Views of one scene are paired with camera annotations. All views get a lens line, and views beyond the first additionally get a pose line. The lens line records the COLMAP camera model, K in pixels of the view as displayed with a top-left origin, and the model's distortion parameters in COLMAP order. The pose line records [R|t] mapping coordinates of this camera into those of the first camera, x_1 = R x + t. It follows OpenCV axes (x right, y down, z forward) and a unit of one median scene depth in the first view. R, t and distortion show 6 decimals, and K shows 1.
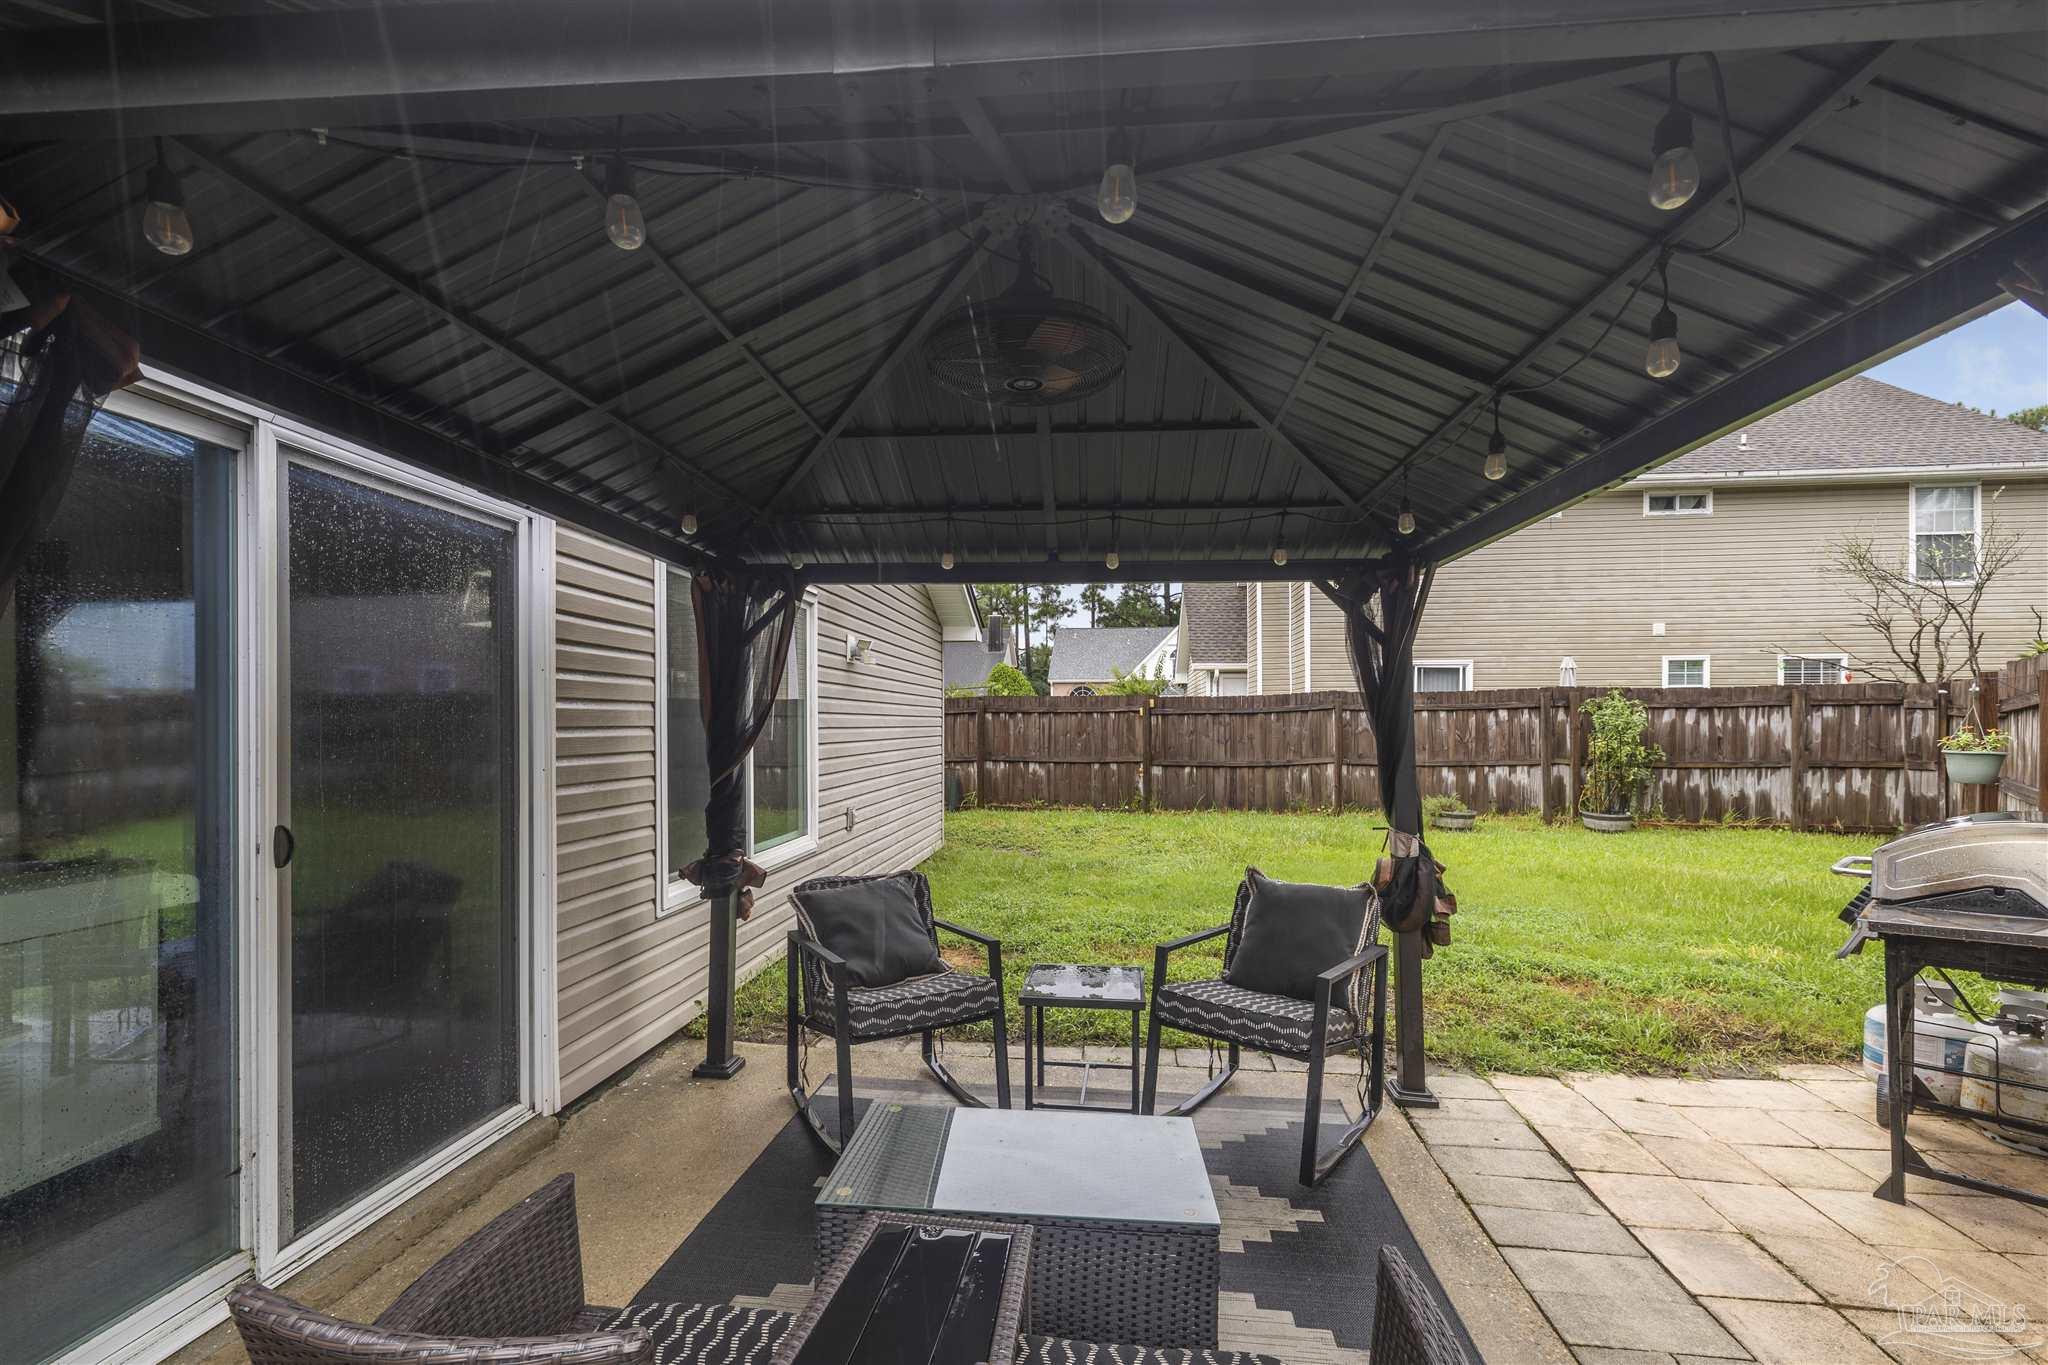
lens RADIAL K [[870.5, 0, 1025.6], [0, 870.5, 701.9], [0, 0, 1]] dist [0.003241, 0.000209]
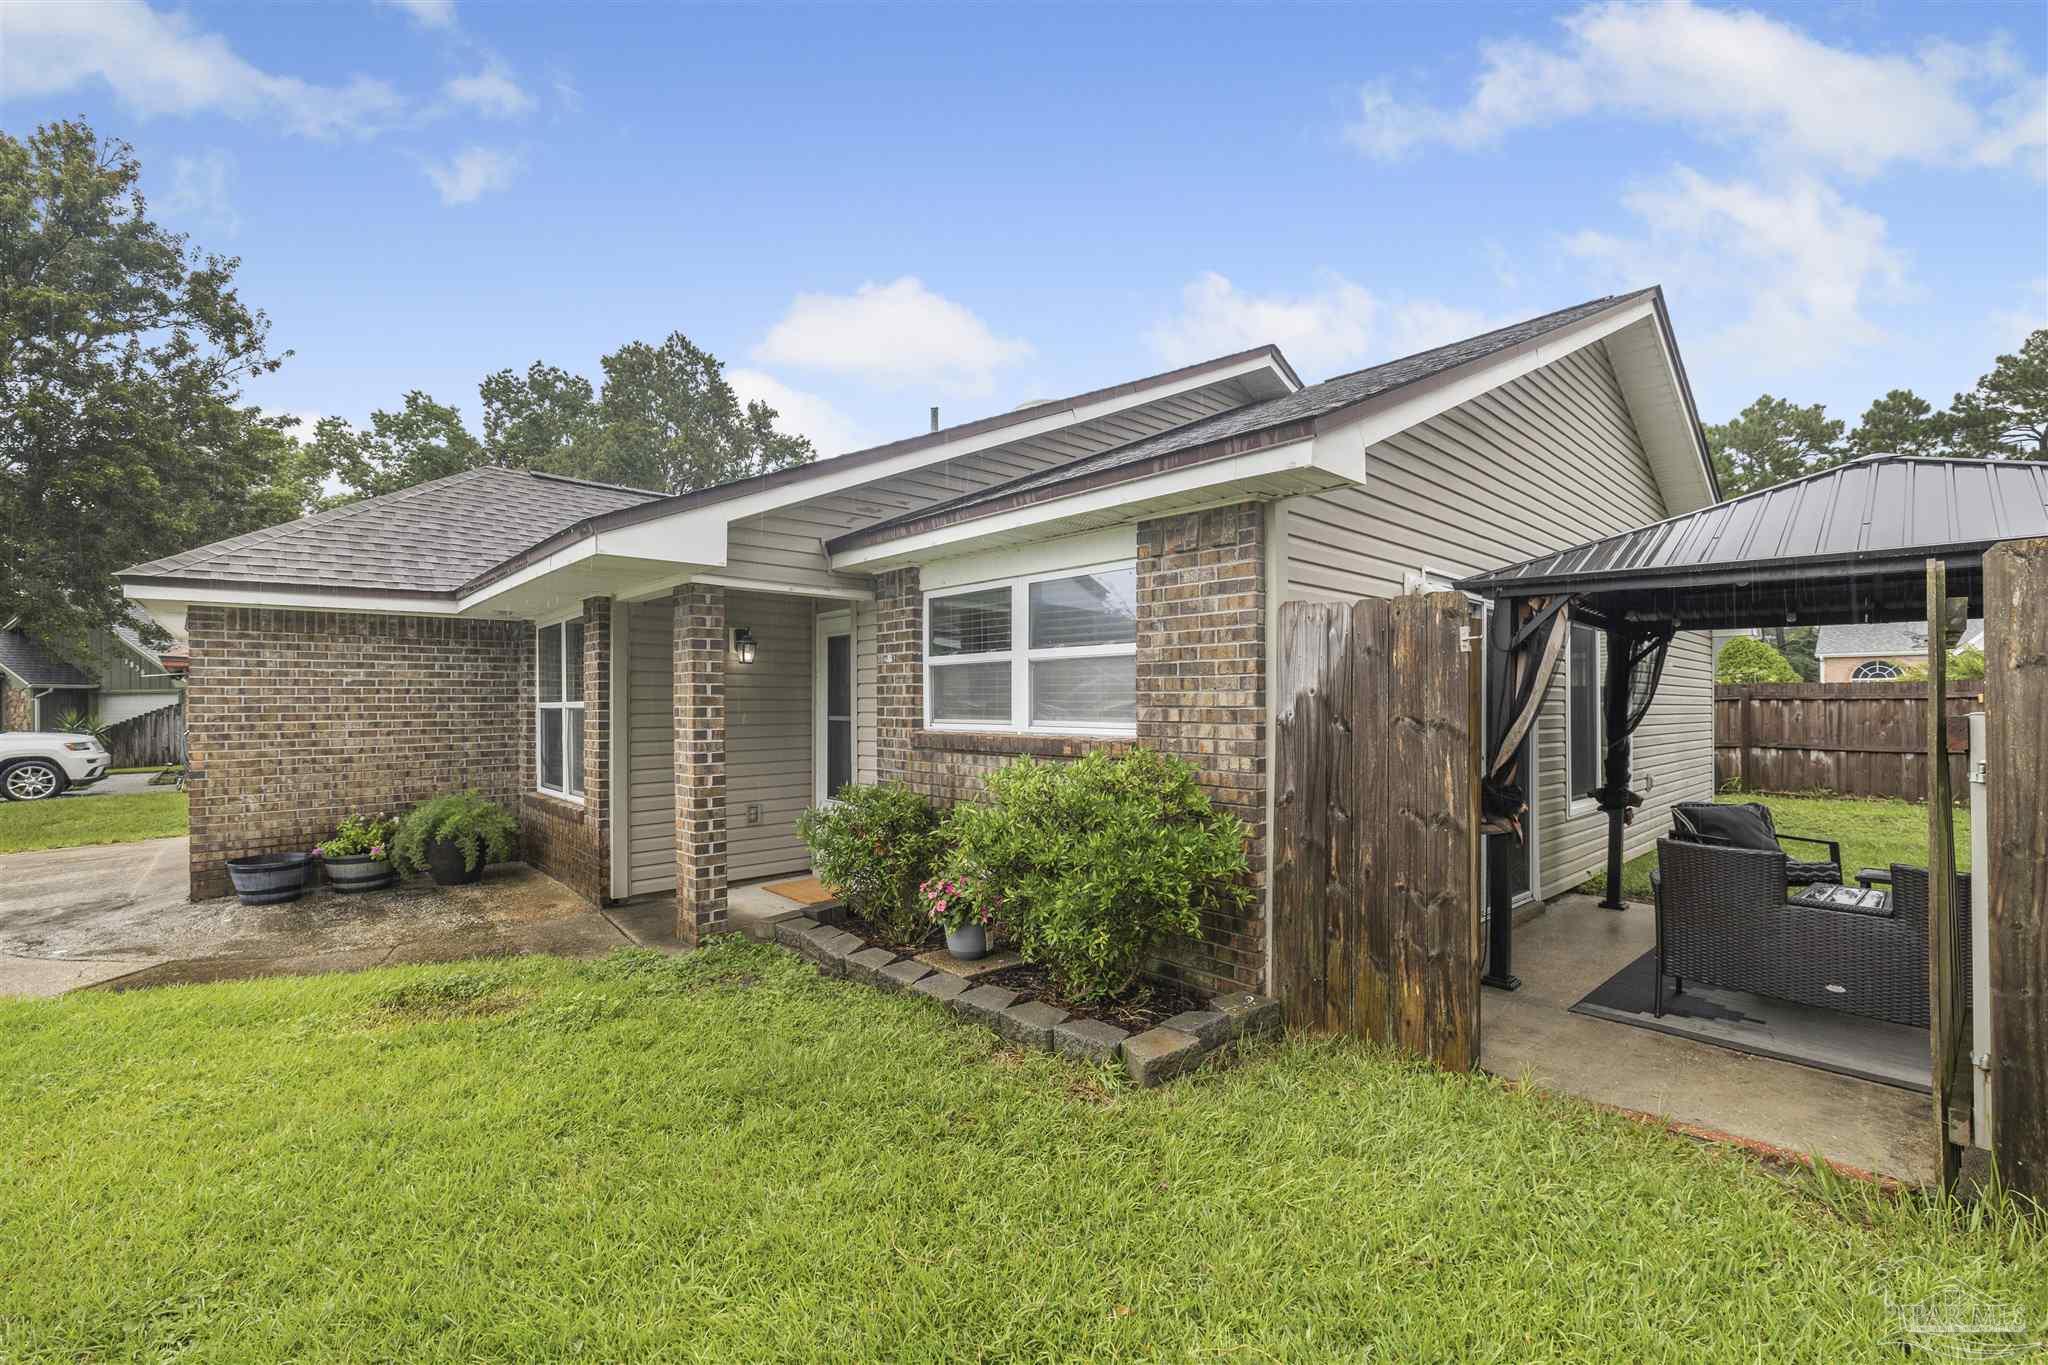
lens RADIAL K [[870.5, 0, 1023.6], [0, 870.5, 694.8], [0, 0, 1]] dist [0.003241, 0.000209]
pose [[0.761063, -0.003457, -0.648669, -0.037283], [0.010949, 0.999912, 0.007516, -0.011537], [0.648586, -0.012822, 0.761033, -0.367716]]
